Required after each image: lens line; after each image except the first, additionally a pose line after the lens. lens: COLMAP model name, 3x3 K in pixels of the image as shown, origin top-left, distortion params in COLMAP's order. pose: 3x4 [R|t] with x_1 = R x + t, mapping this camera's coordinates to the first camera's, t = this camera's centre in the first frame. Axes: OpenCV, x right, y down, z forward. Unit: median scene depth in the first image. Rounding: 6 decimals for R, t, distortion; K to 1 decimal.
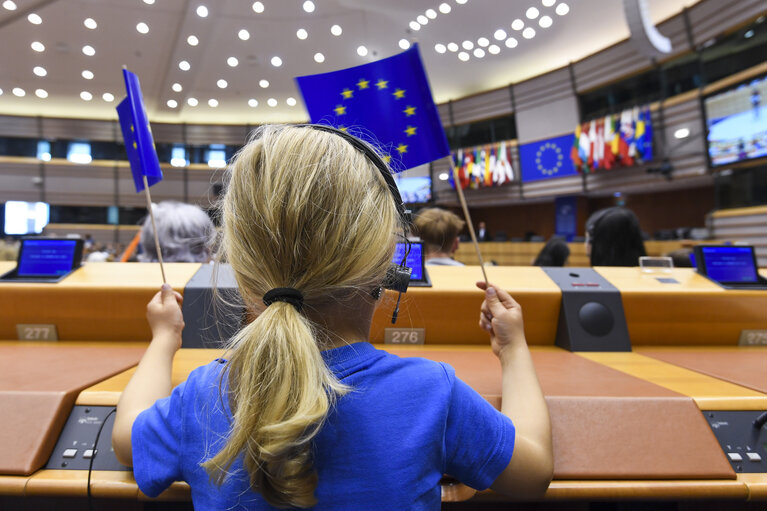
lens RADIAL K [[530.9, 0, 384.8], [0, 530.9, 254.3], [0, 0, 1]] dist [0.002228, 0.002103]
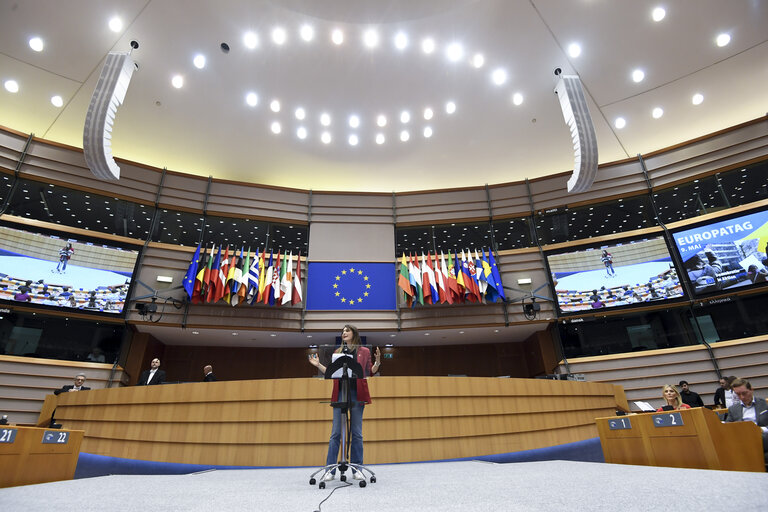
lens RADIAL K [[374.9, 0, 385.5], [0, 374.9, 258.2], [0, 0, 1]] dist [-0.025632, -0.002607]
pose [[0.488147, 0.374500, 0.788329, -0.140187], [0.034267, 0.894338, -0.446079, 0.041142], [-0.872089, 0.244765, 0.423735, 0.755060]]
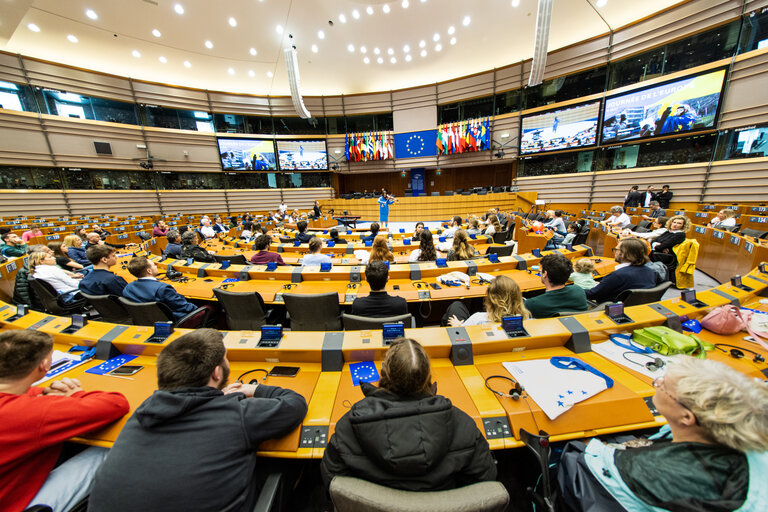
lens RADIAL K [[246.3, 0, 383.8], [0, 246.3, 255.6], [0, 0, 1]] dist [-0.000628, 0.000029]
pose [[0.766968, -0.172985, 0.617929, -0.342633], [0.037697, 0.973461, 0.225726, -0.016648], [-0.640577, -0.149831, 0.753134, 0.444659]]
